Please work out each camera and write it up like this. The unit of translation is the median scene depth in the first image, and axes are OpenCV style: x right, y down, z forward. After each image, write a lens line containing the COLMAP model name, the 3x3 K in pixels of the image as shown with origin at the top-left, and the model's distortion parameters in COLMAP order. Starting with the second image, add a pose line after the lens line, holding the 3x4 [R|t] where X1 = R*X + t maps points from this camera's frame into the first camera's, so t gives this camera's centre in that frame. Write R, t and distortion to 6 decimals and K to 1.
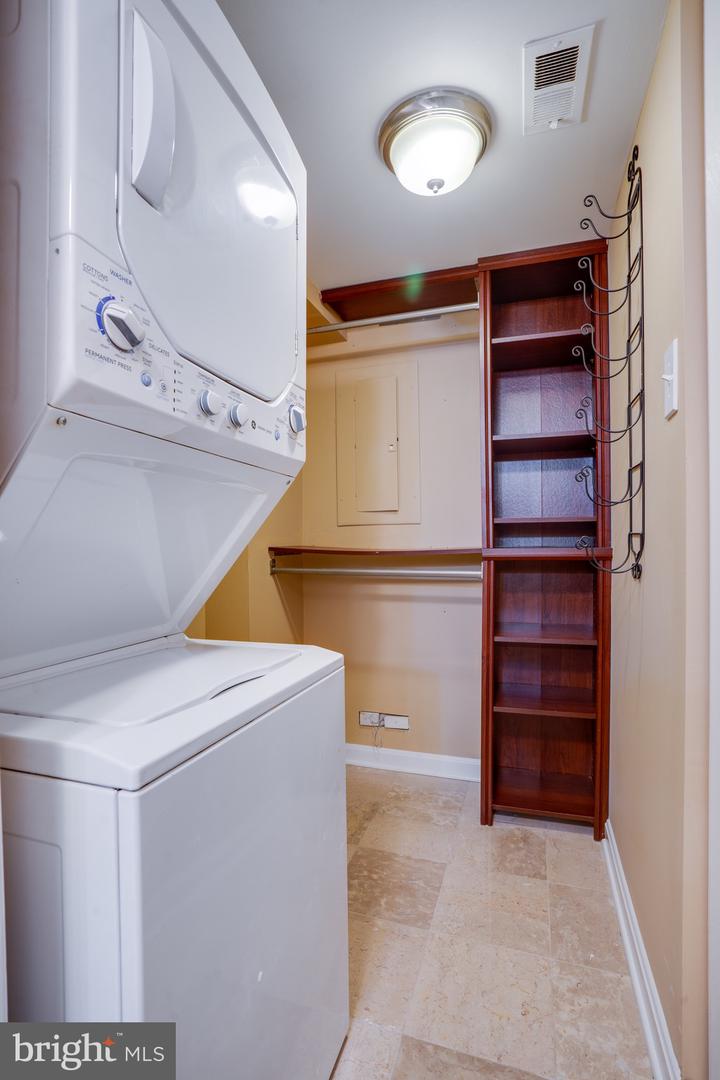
lens RADIAL K [[514.8, 0, 360.0], [0, 514.8, 540.0], [0, 0, 1]] dist [-0.057112, 0.028470]
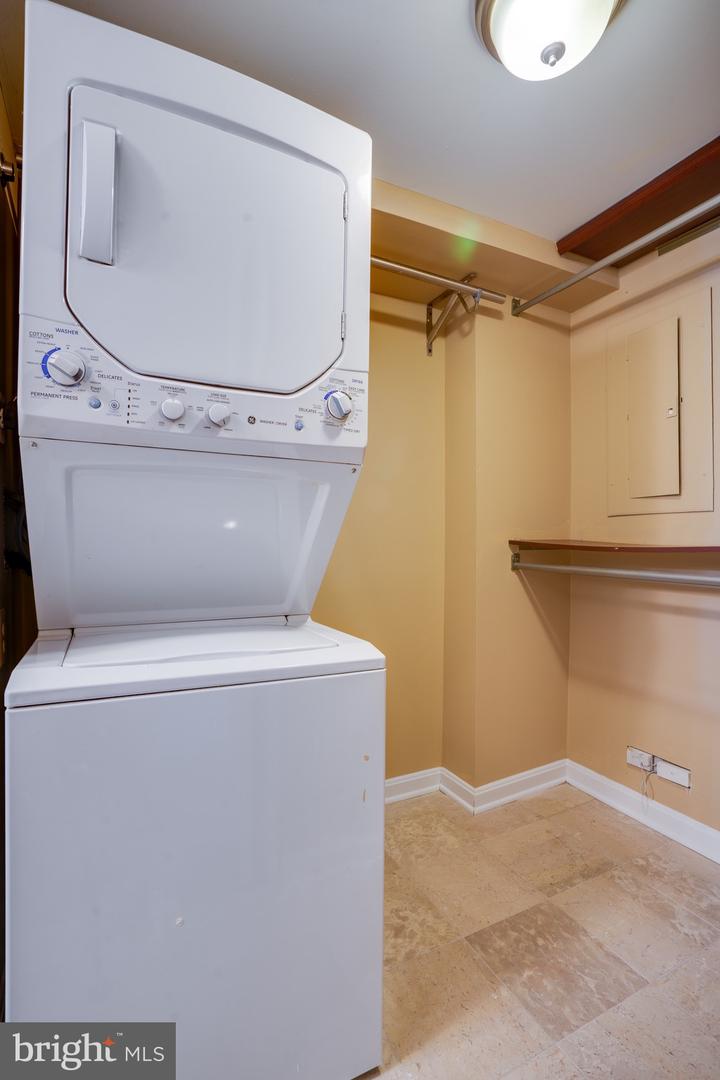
lens RADIAL K [[514.8, 0, 360.0], [0, 514.8, 540.0], [0, 0, 1]] dist [-0.057112, 0.028470]
pose [[0.717577, 0.010922, -0.696393, 0.399112], [-0.004253, 0.999927, 0.011301, 0.005989], [0.696466, -0.005147, 0.717571, 0.225612]]
